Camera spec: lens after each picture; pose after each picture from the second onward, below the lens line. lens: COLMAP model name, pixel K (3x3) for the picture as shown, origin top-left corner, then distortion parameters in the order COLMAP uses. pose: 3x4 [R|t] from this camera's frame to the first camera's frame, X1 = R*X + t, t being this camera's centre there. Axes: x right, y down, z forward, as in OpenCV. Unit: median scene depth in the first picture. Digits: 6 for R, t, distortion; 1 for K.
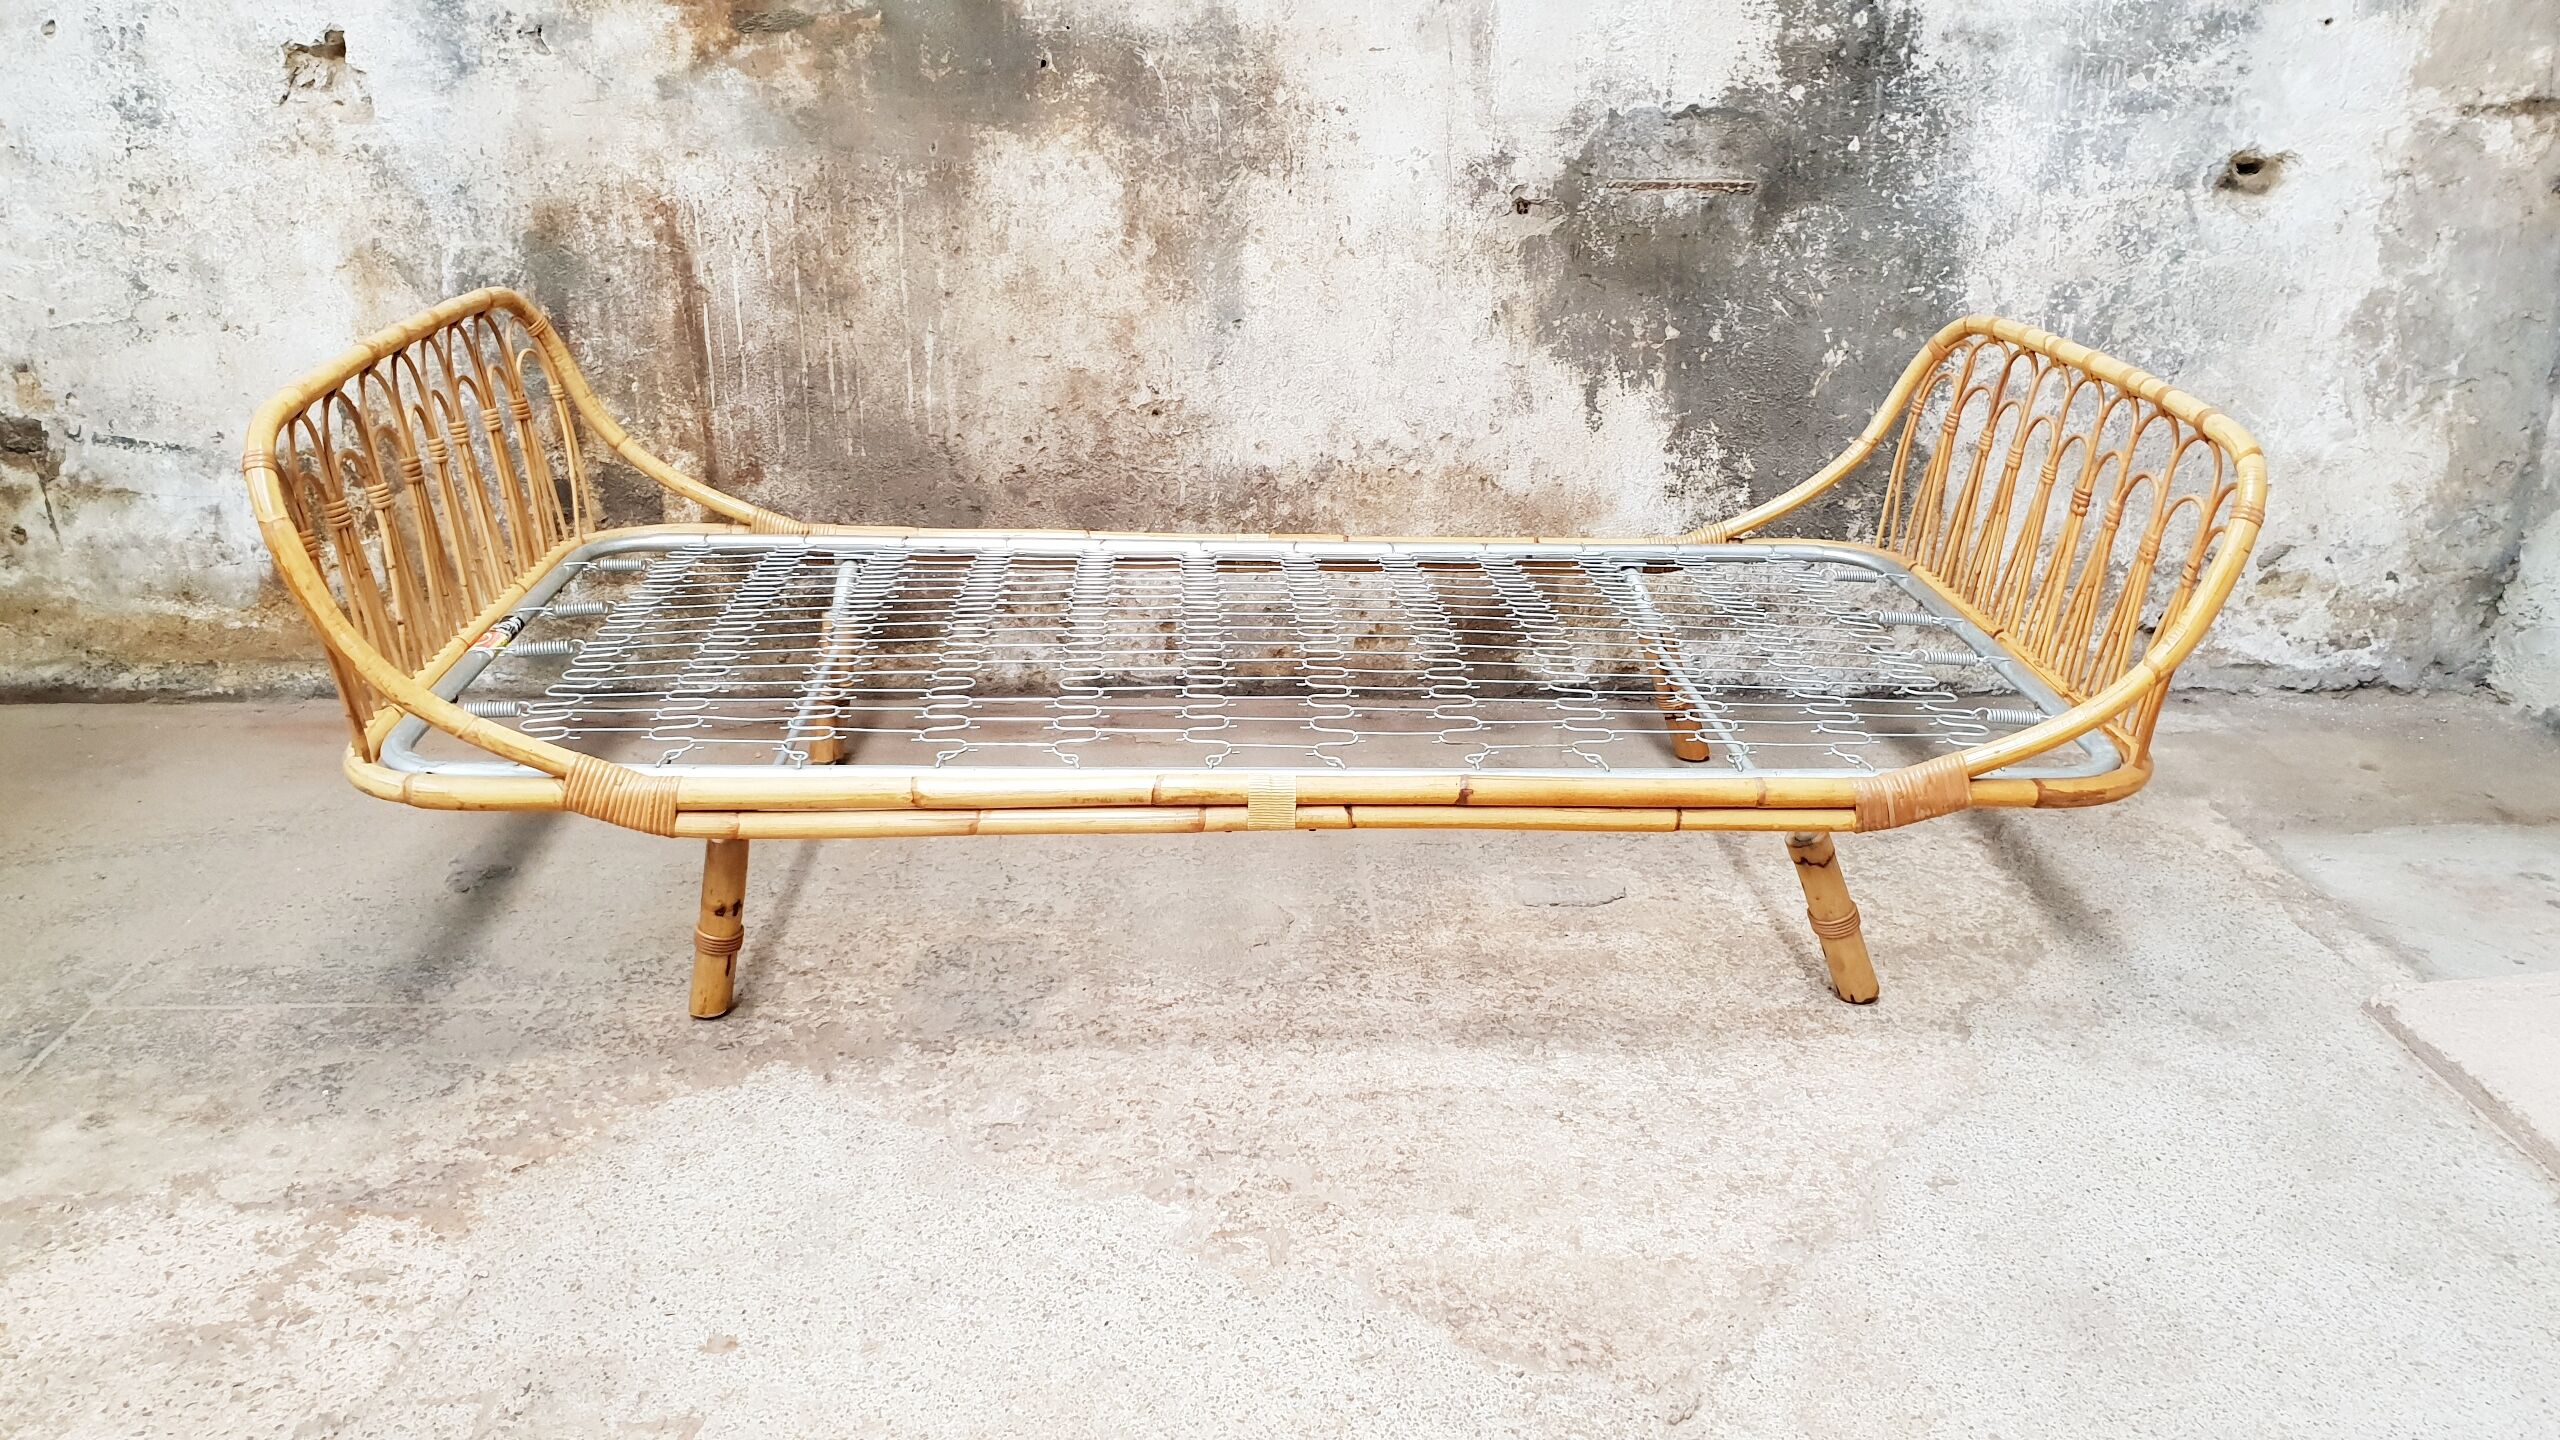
lens RADIAL K [[2020.1, 0, 1281.9], [0, 2020.1, 681.2], [0, 0, 1]] dist [0.000076, 0.013754]
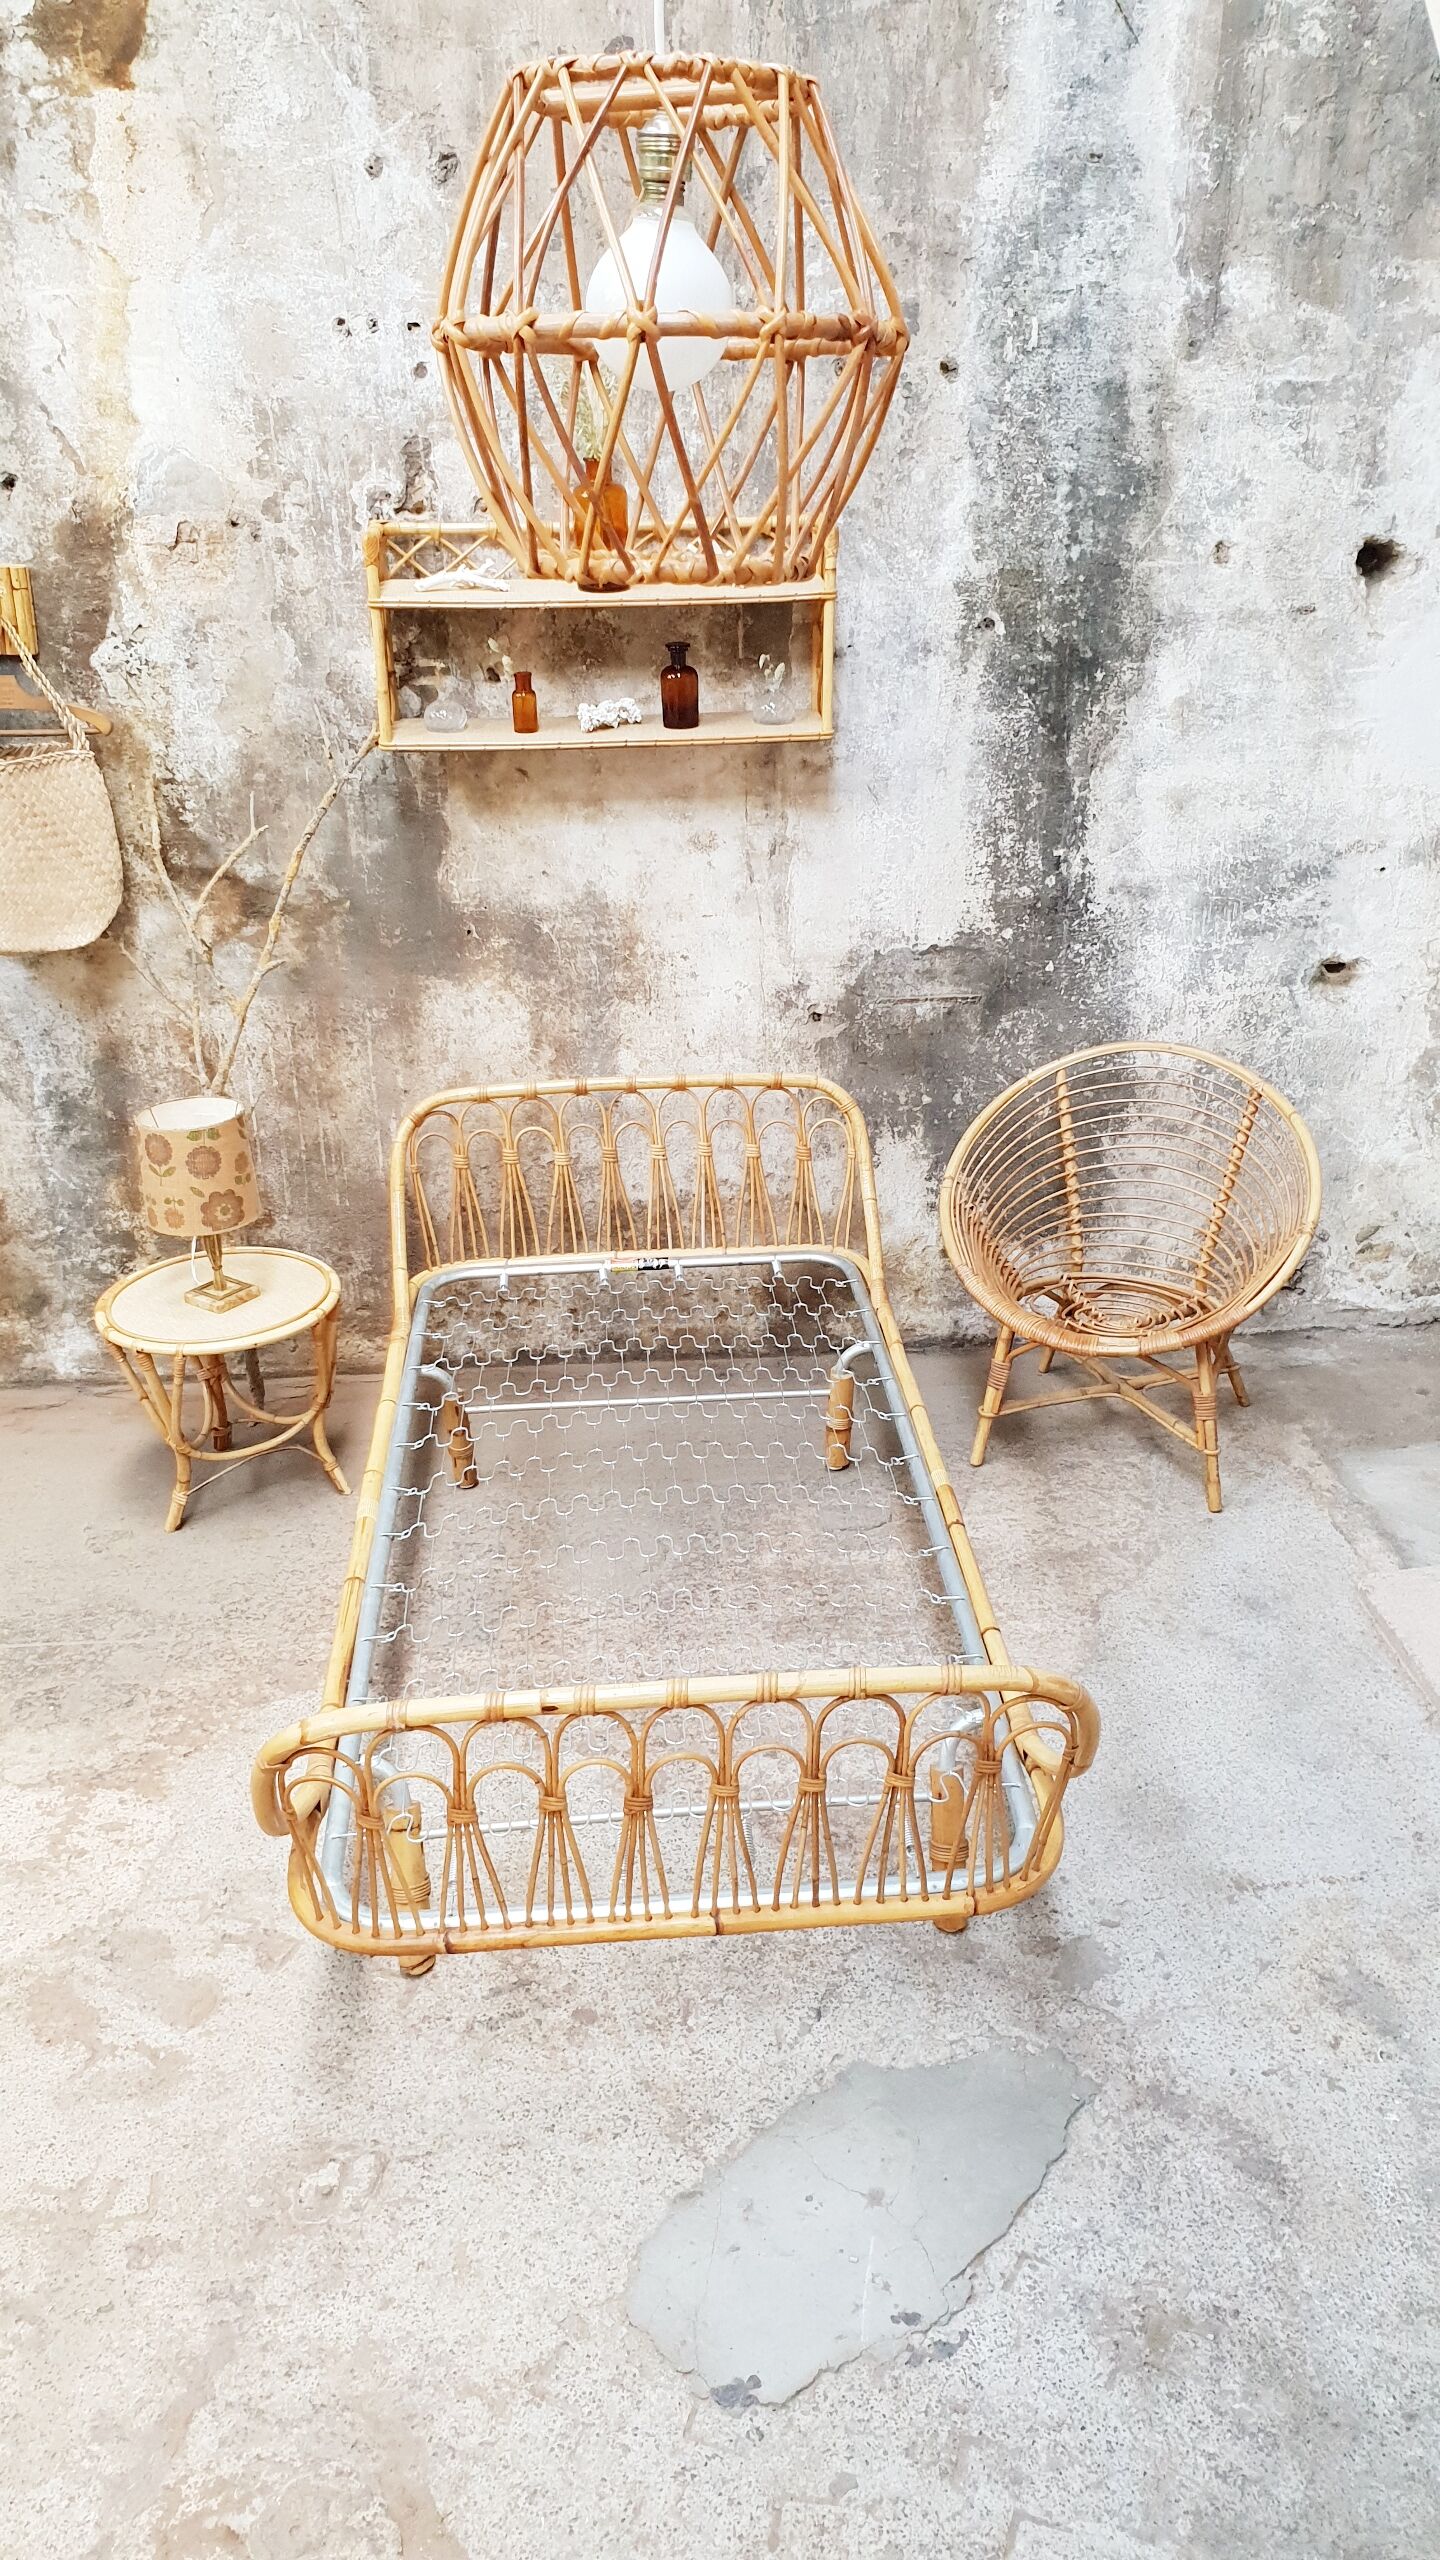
lens RADIAL K [[2020.1, 0, 760.4], [0, 2020.1, 1279.3], [0, 0, 1]] dist [0.000076, 0.013754]
pose [[0.998609, -0.036157, 0.038374, 0.020937], [0.033019, 0.996289, 0.079490, -0.169070], [-0.041105, -0.078112, 0.996097, -0.404198]]
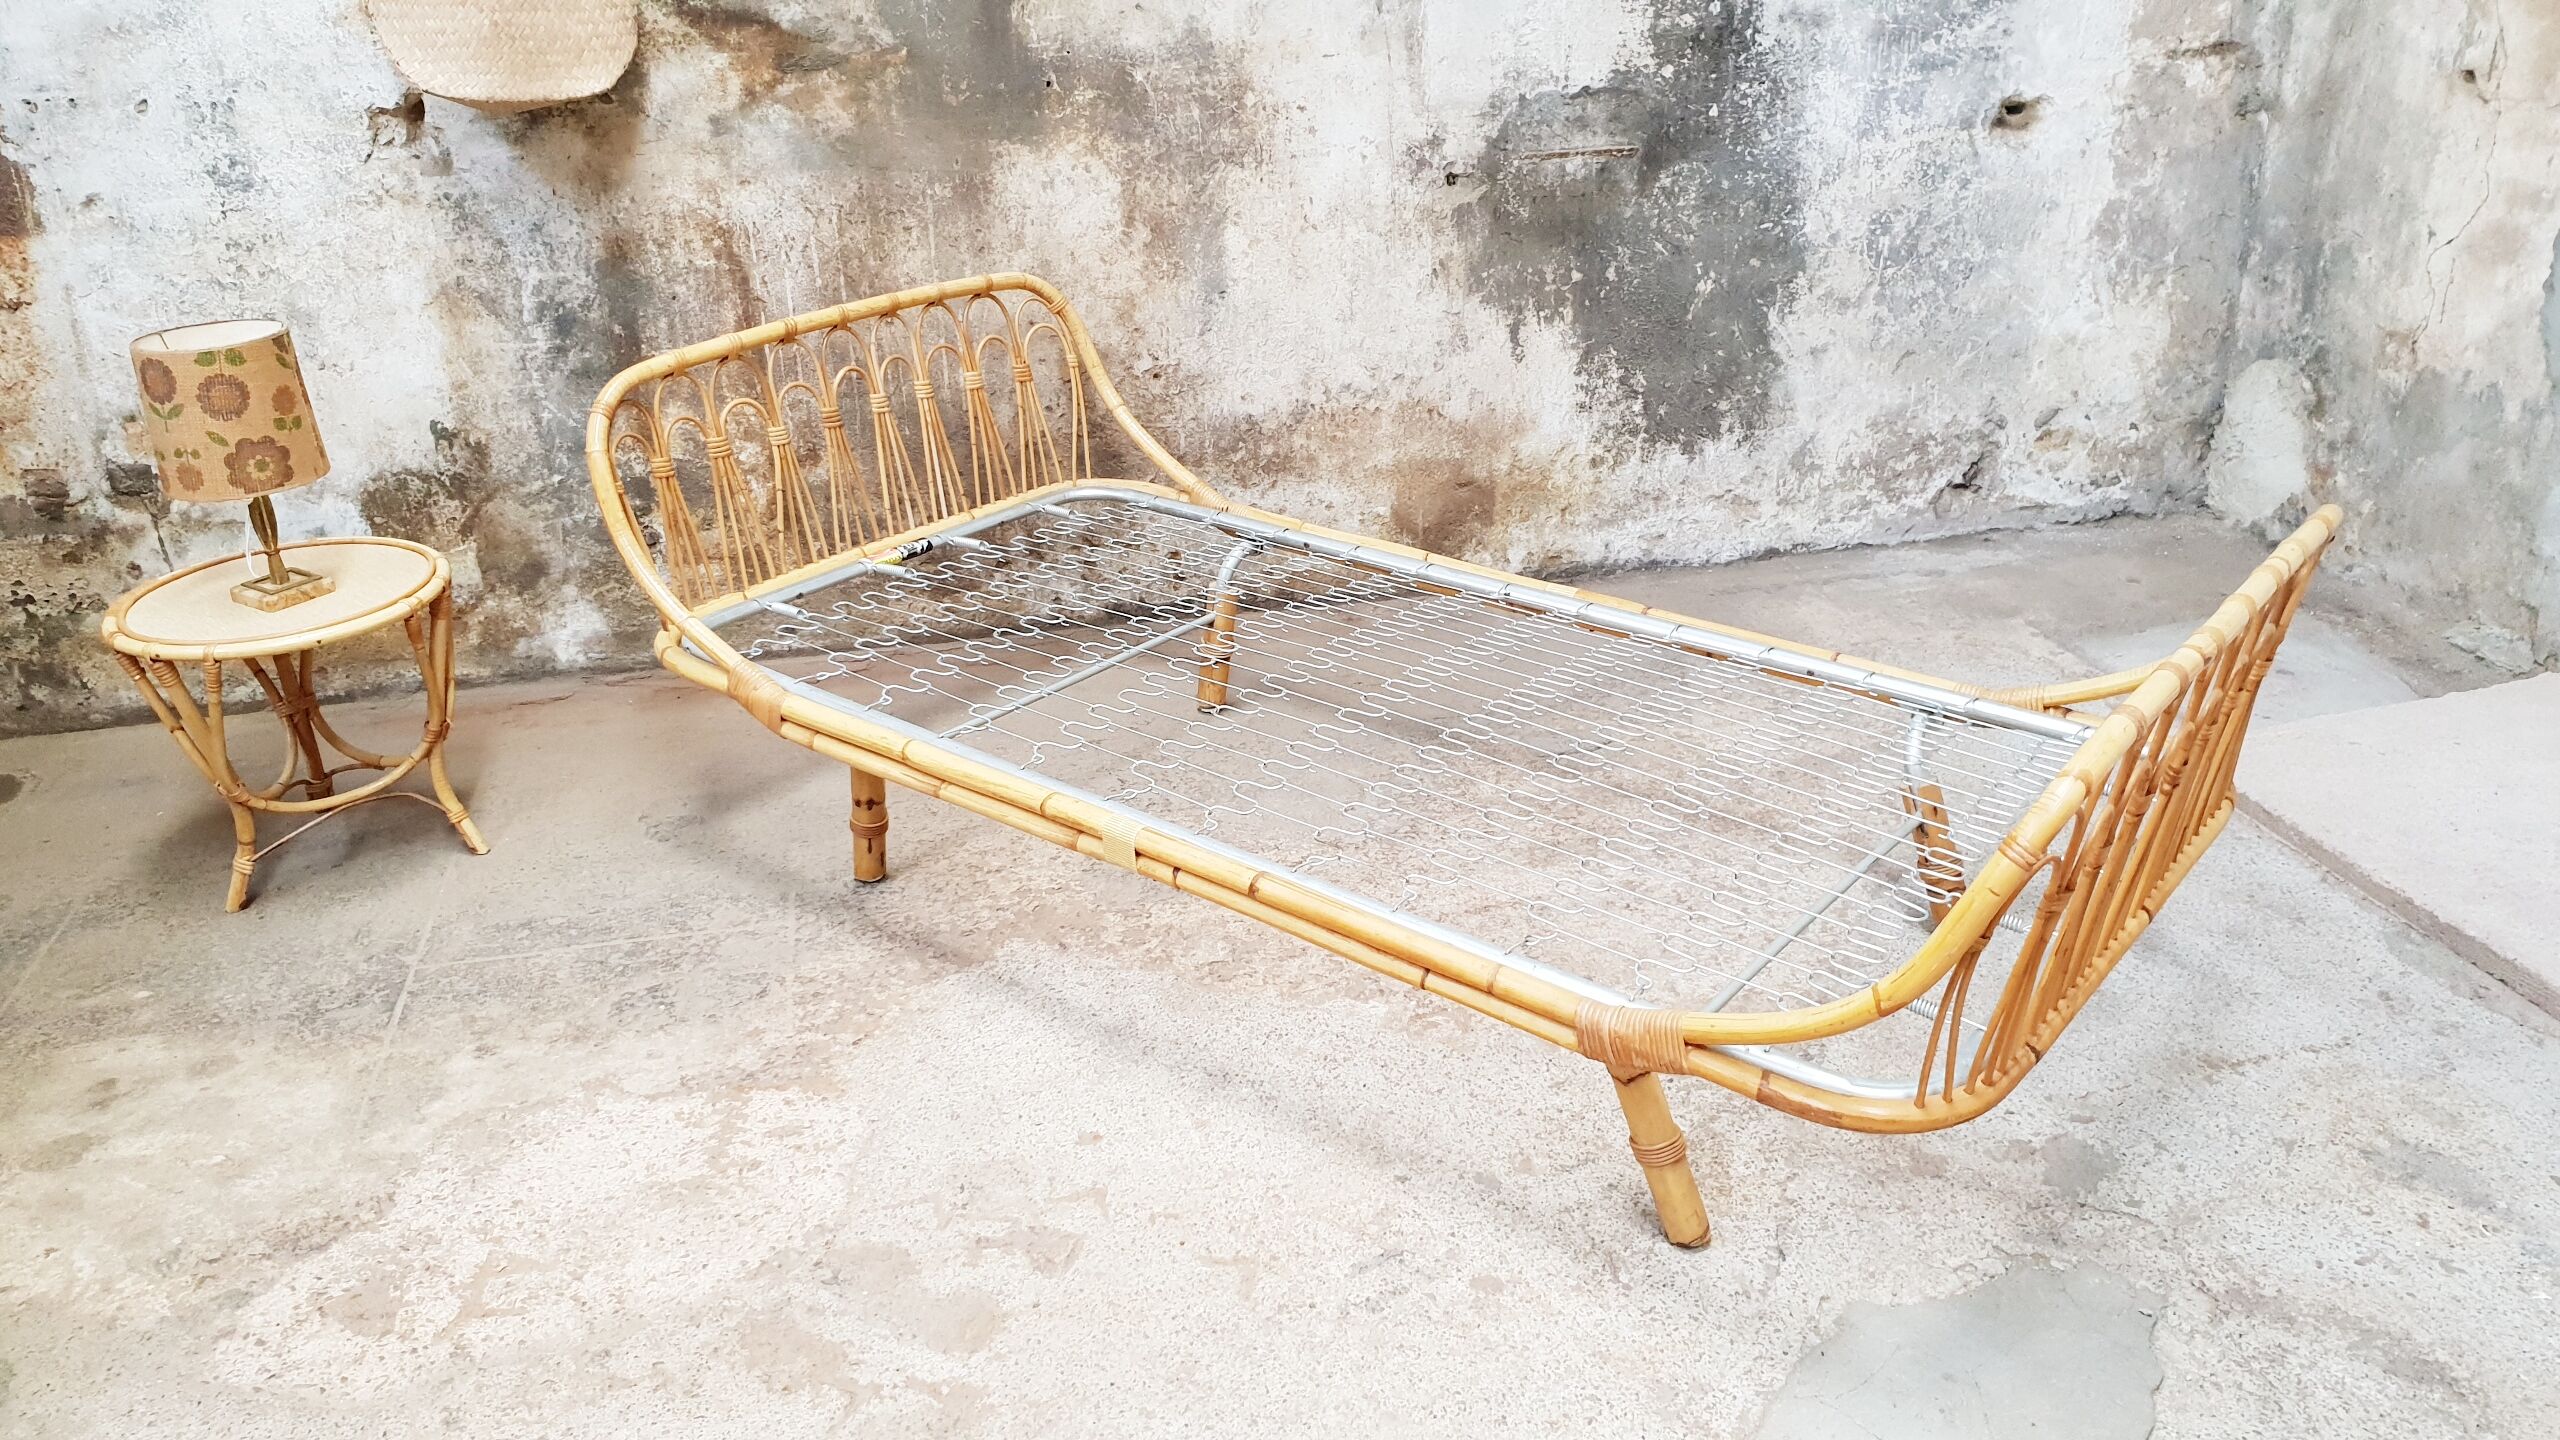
lens RADIAL K [[2020.1, 0, 1290.7], [0, 2020.1, 706.3], [0, 0, 1]] dist [0.000076, 0.013754]
pose [[0.983694, -0.103295, 0.147226, -0.186377], [0.092751, 0.992724, 0.076787, -0.026631], [-0.154087, -0.061879, 0.986118, -0.186038]]
